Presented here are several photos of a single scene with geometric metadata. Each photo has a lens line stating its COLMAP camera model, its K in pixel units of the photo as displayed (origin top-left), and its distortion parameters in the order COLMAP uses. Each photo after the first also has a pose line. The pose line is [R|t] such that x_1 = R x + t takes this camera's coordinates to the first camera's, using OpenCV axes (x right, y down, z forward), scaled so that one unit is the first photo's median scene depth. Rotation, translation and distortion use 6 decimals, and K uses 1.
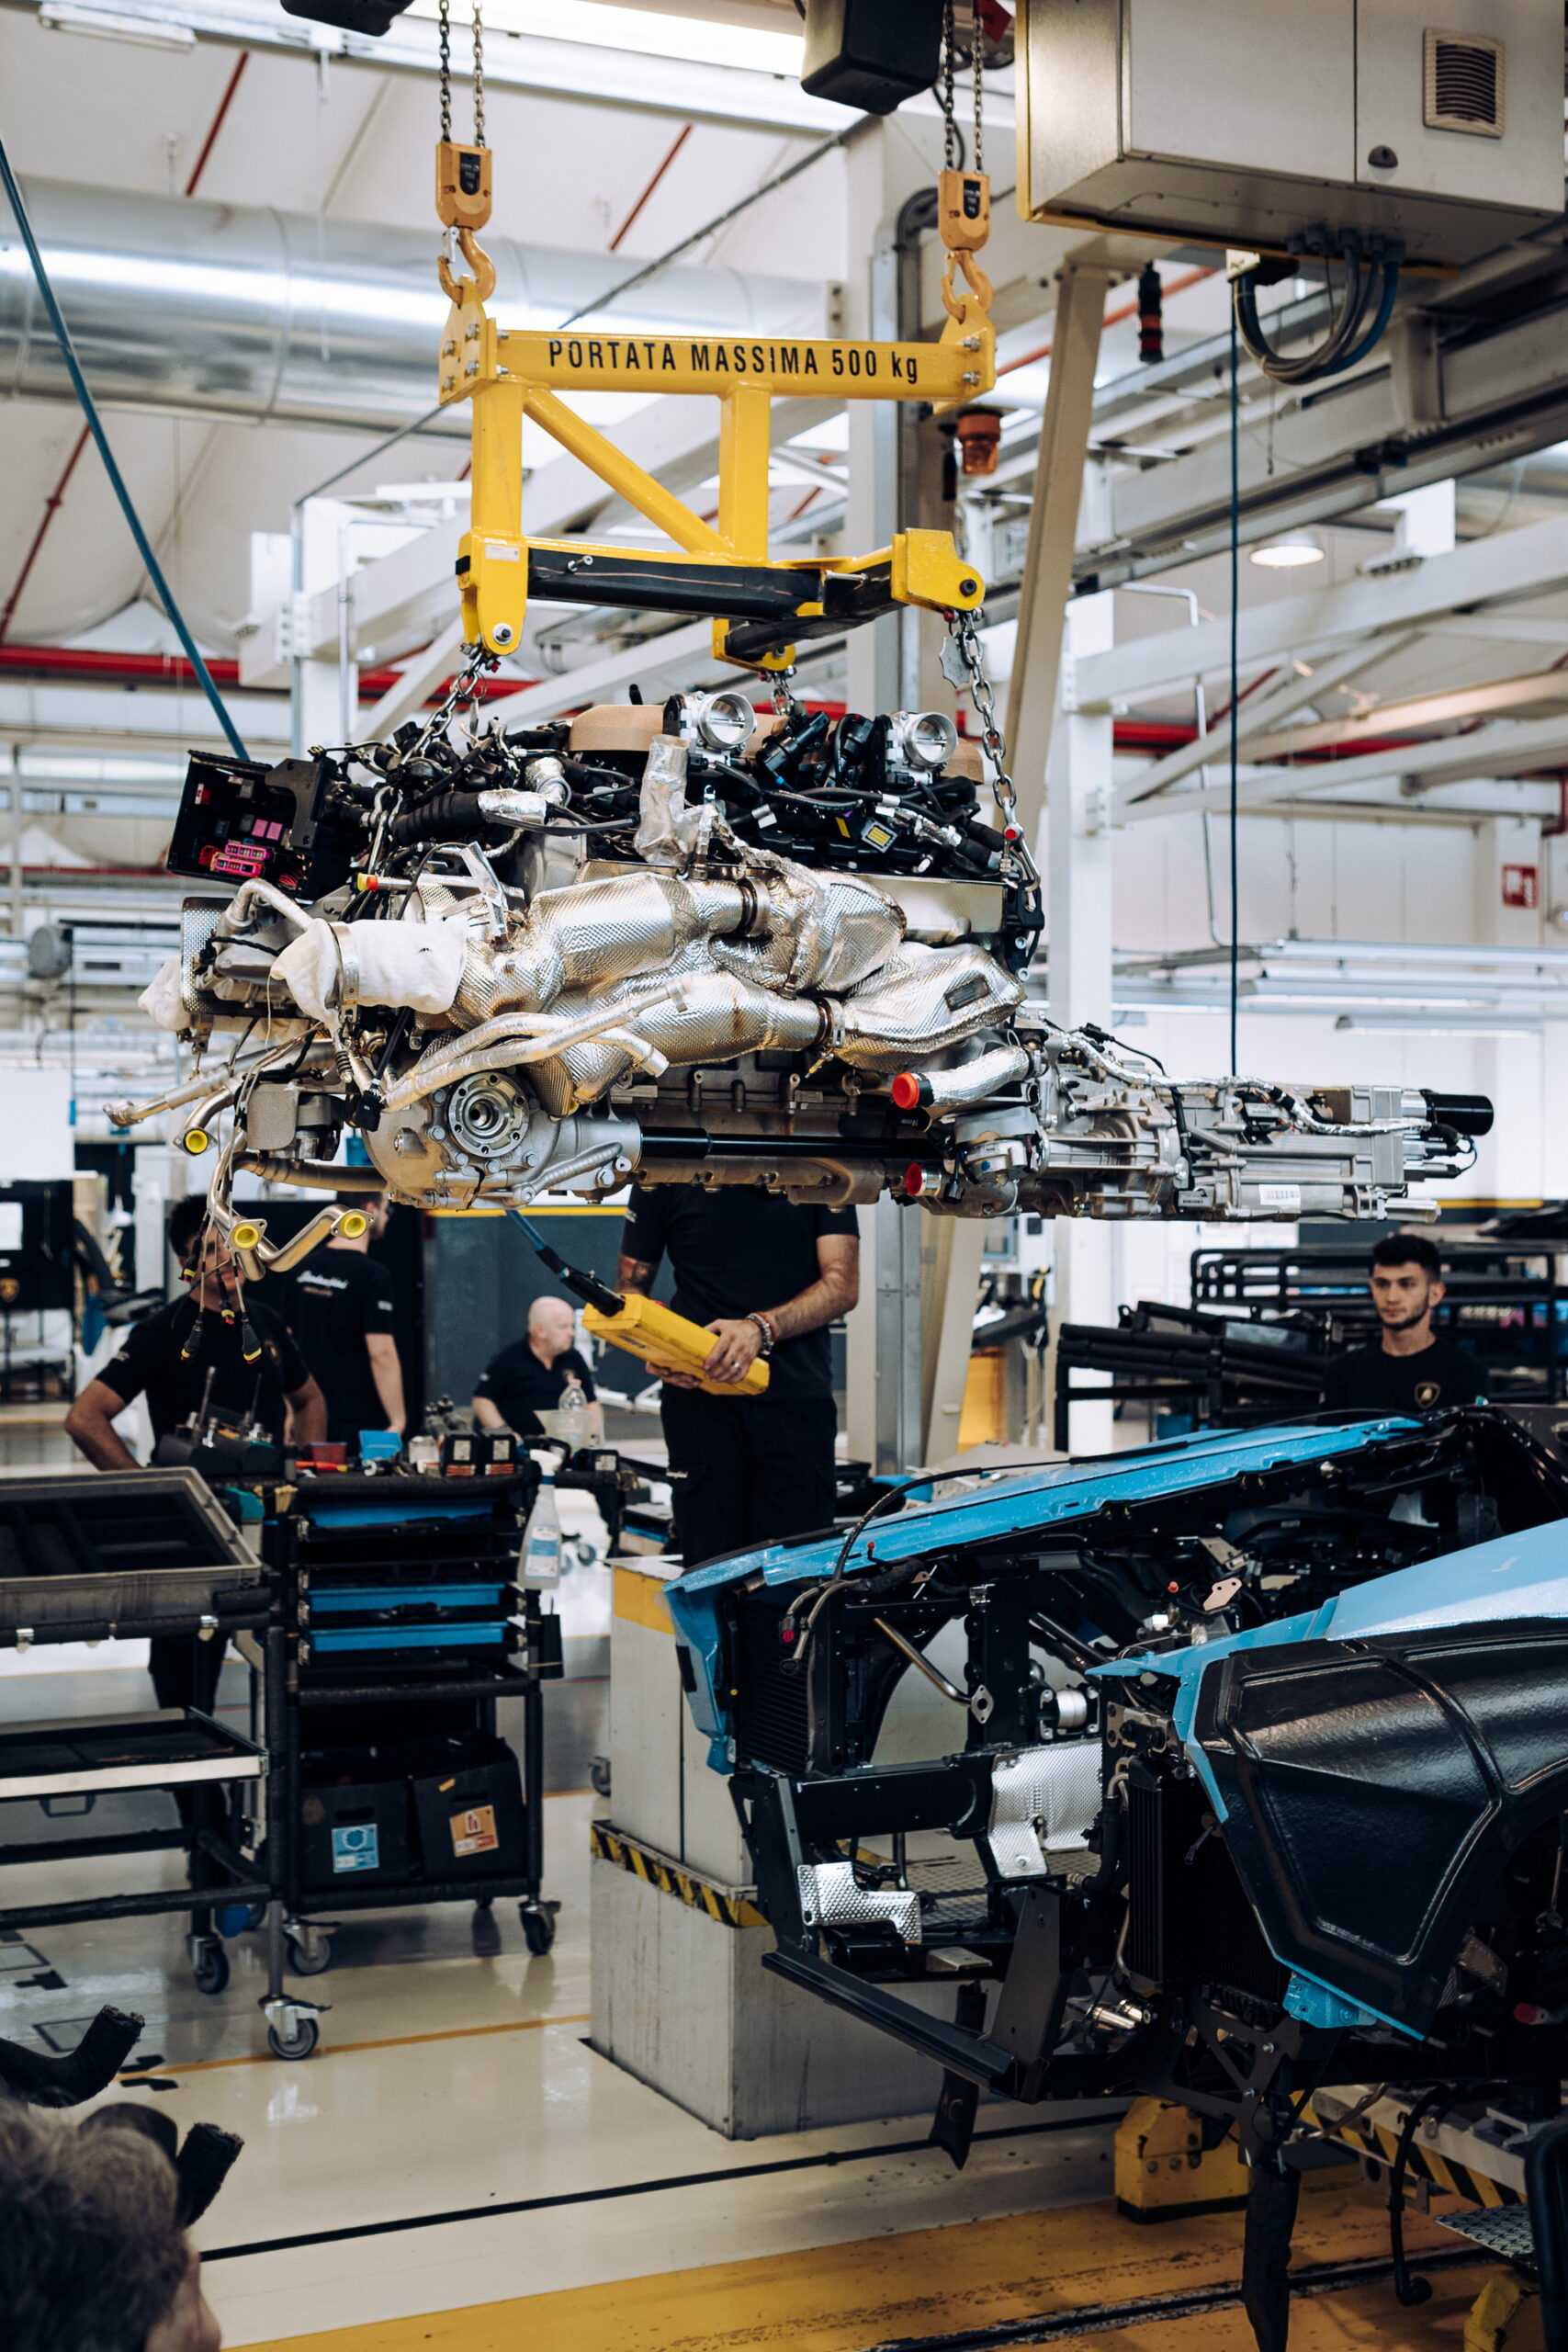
lens RADIAL K [[3122.9, 0, 784.0], [0, 3122.9, 1176.0], [0, 0, 1]] dist [0.005608, 0.160147]
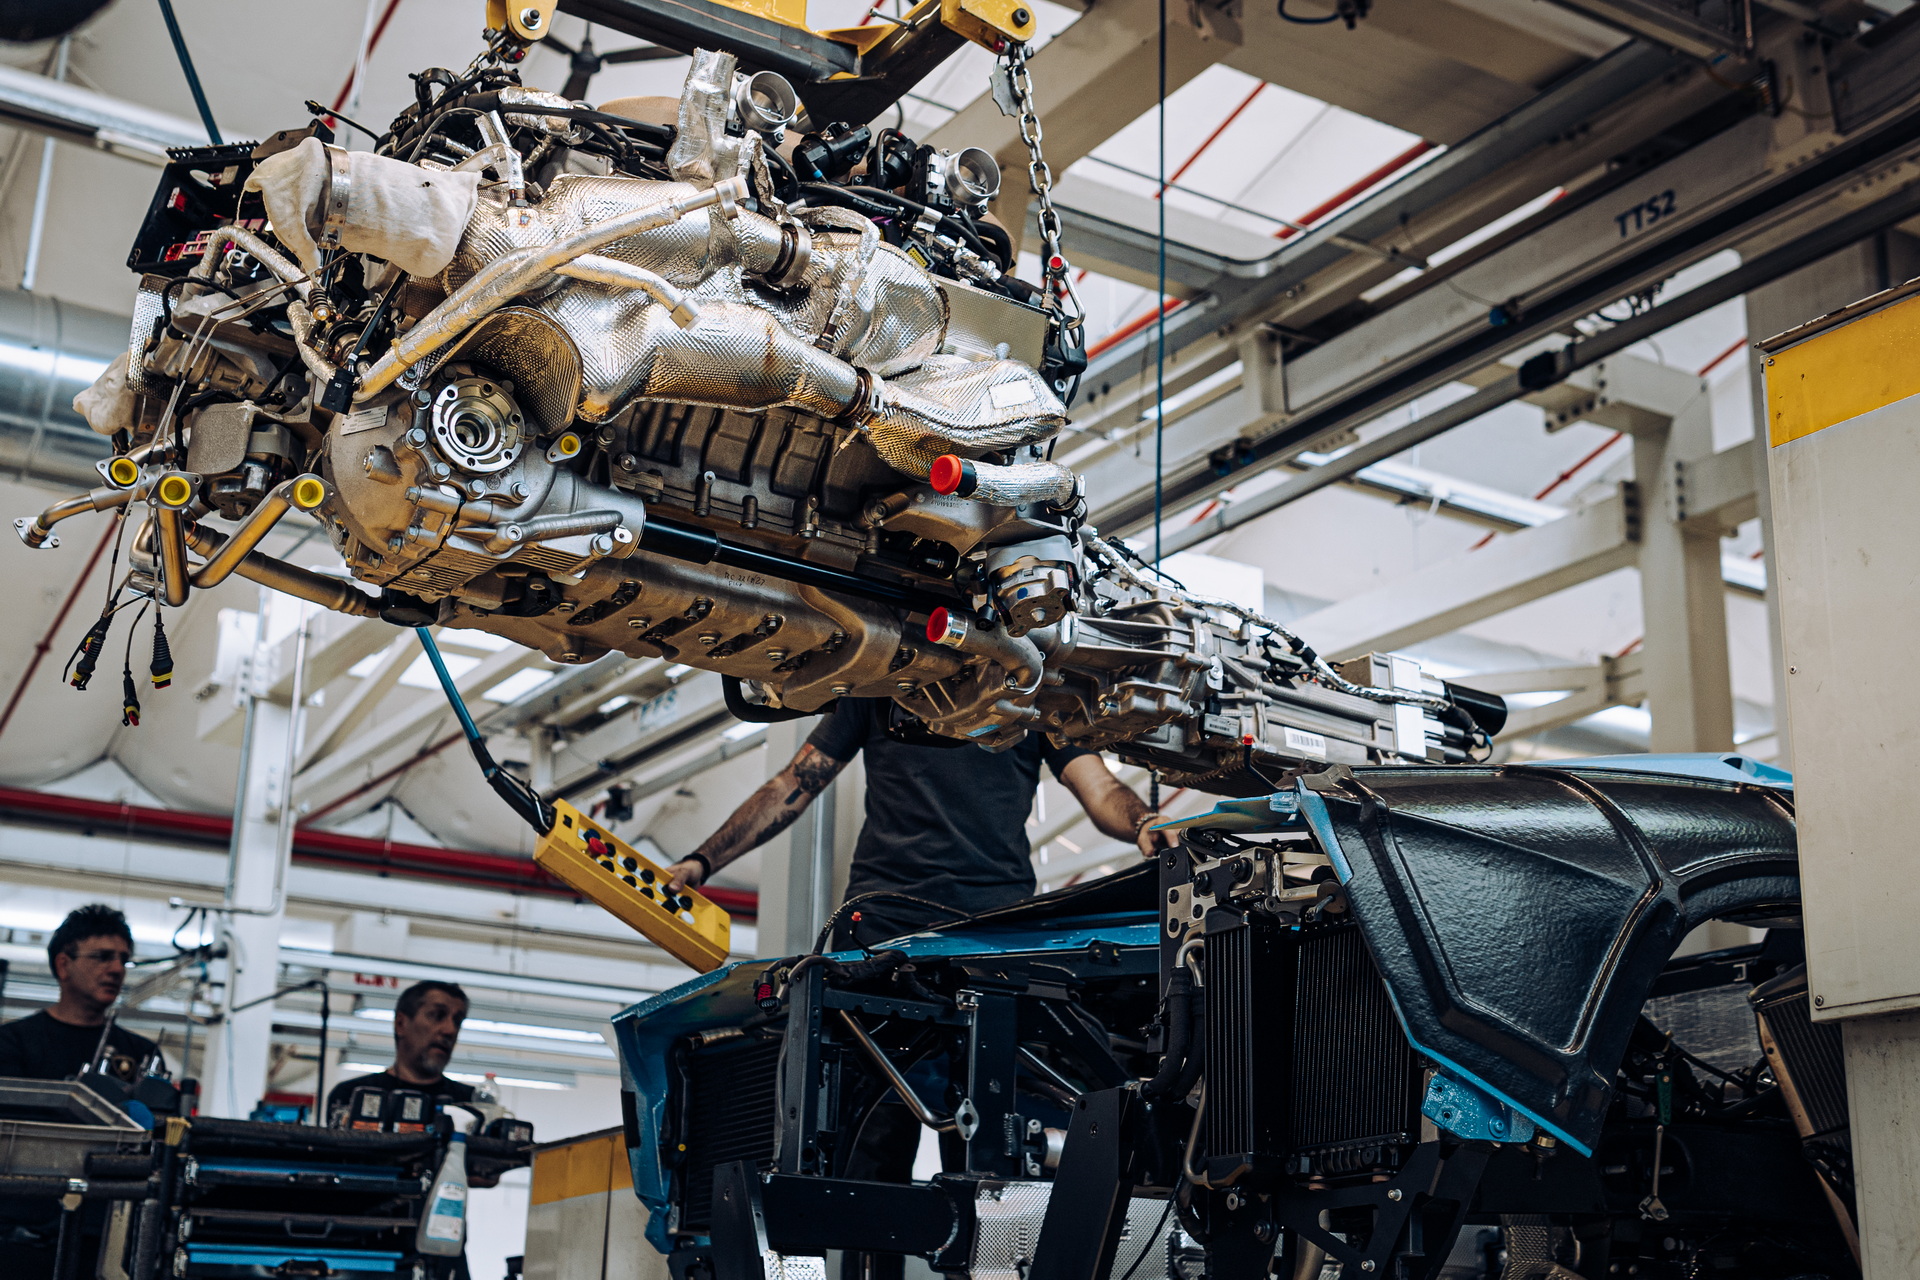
lens RADIAL K [[2466.6, 0, 910.1], [0, 2466.6, 636.6], [0, 0, 1]] dist [0.086109, 0.057364]
pose [[0.992211, 0.070693, 0.102564, -0.038120], [-0.033481, 0.944415, -0.327046, 0.232620], [-0.119983, 0.321065, 0.939426, 0.324514]]
